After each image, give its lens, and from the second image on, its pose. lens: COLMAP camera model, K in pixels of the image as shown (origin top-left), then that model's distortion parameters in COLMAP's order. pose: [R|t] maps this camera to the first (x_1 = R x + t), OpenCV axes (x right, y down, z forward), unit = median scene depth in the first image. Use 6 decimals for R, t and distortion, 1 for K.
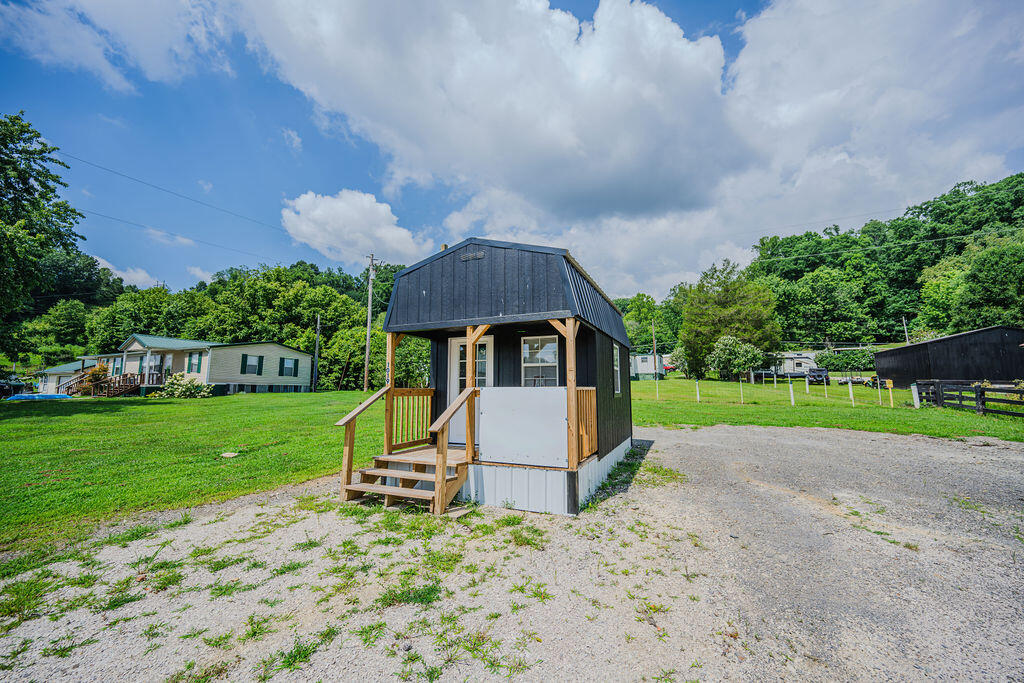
lens RADIAL K [[402.5, 0, 514.8], [0, 402.5, 343.8], [0, 0, 1]] dist [-0.003729, 0.000055]
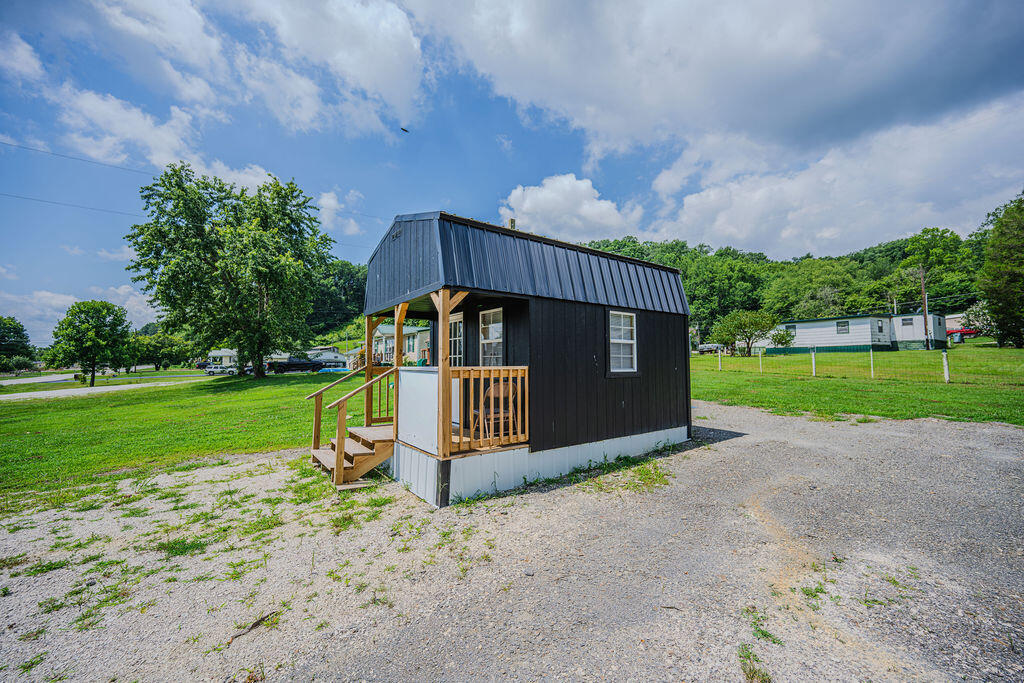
lens RADIAL K [[402.5, 0, 516.2], [0, 402.5, 340.9], [0, 0, 1]] dist [-0.003729, 0.000055]
pose [[0.865566, -0.031270, -0.499818, 0.282788], [0.059793, 0.997362, 0.041150, 0.008920], [0.497213, -0.065504, 0.865152, 0.121507]]
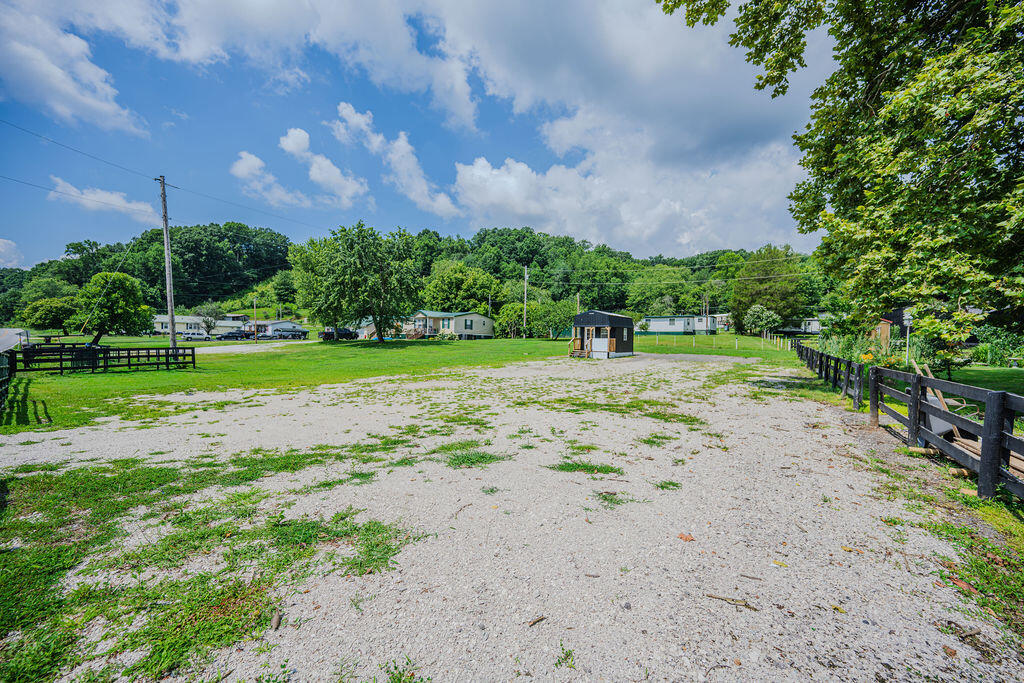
lens RADIAL K [[402.5, 0, 509.2], [0, 402.5, 340.1], [0, 0, 1]] dist [-0.003729, 0.000055]
pose [[0.970091, 0.019445, -0.241962, 0.060189], [0.008775, 0.993326, 0.115009, -0.222063], [0.242583, -0.113693, 0.963446, -1.984638]]
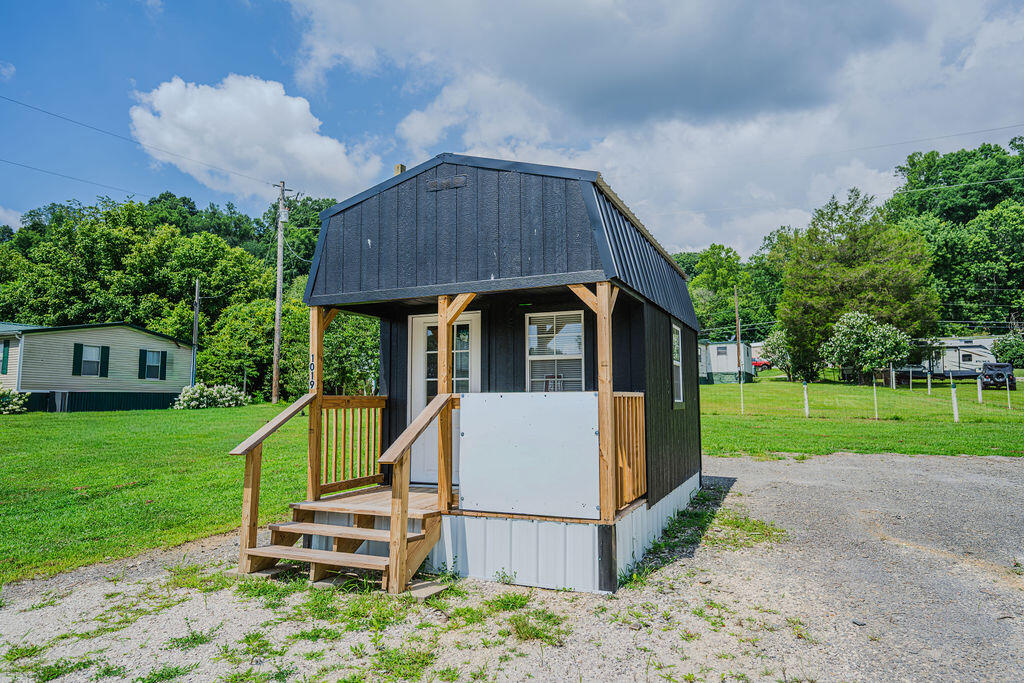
lens RADIAL K [[647.7, 0, 519.7], [0, 647.7, 342.5], [0, 0, 1]] dist [-0.009186, 0.007795]
pose [[0.999957, -0.003202, 0.008703, -0.000634], [0.002981, 0.999676, 0.025263, 0.001609], [-0.008782, -0.025236, 0.999643, -0.003867]]
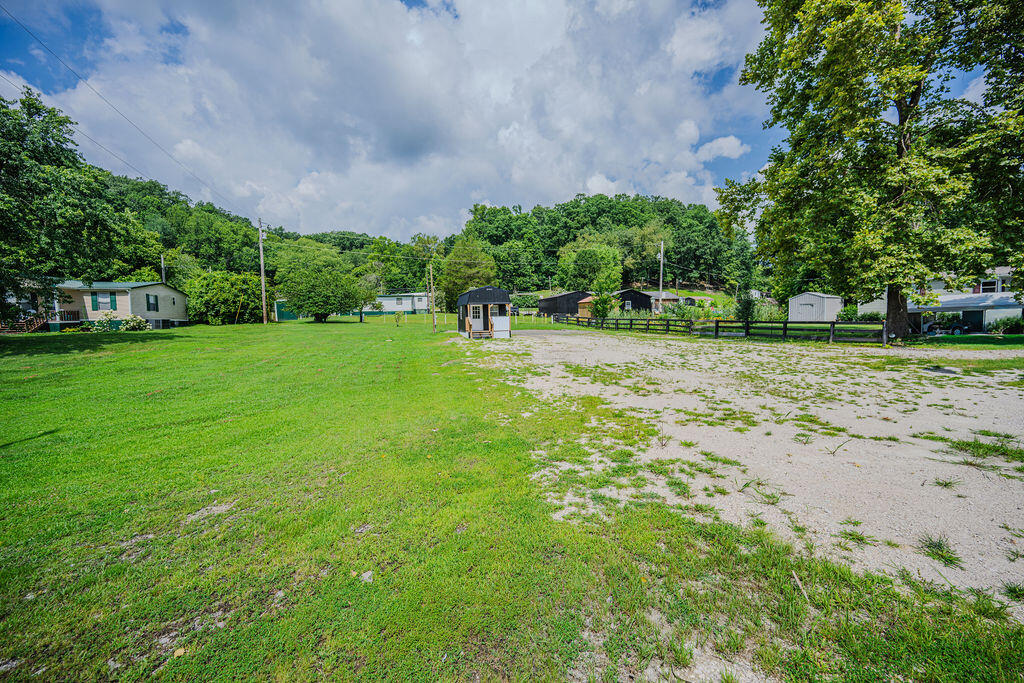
lens RADIAL K [[402.5, 0, 516.0], [0, 402.5, 345.5], [0, 0, 1]] dist [-0.003729, 0.000055]
pose [[0.767626, -0.056154, 0.638433, -1.332314], [-0.054024, 0.986939, 0.151764, -0.138565], [-0.638617, -0.150989, 0.754567, -1.314175]]
